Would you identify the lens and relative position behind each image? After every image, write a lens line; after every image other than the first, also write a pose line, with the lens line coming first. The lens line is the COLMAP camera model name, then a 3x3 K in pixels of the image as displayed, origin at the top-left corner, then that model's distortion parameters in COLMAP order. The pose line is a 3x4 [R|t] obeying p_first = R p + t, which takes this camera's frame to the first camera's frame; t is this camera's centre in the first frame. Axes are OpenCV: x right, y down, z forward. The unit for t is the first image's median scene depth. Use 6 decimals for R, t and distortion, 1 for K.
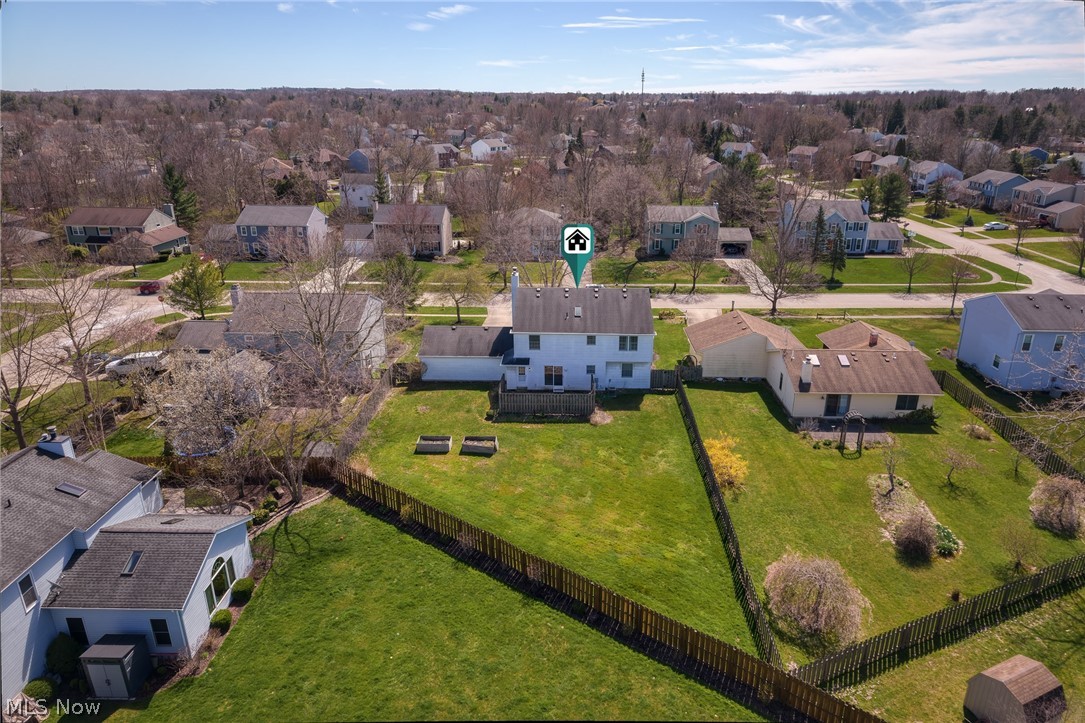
lens RADIAL K [[721.9, 0, 542.5], [0, 721.9, 361.5], [0, 0, 1]] dist [-0.063688, 0.000997]
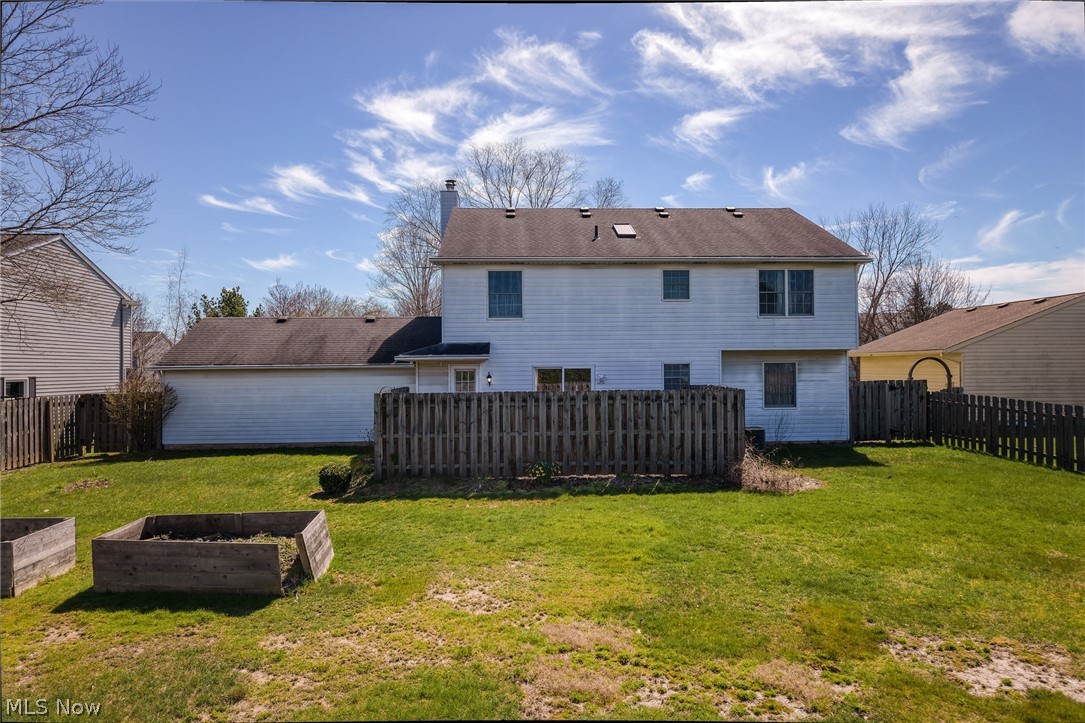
lens RADIAL K [[721.9, 0, 542.5], [0, 721.9, 361.5], [0, 0, 1]] dist [-0.063688, 0.000997]
pose [[0.996870, 0.006395, 0.078801, -0.019889], [0.021548, 0.937012, -0.348631, 0.118135], [-0.076067, 0.349237, 0.933942, 0.707811]]
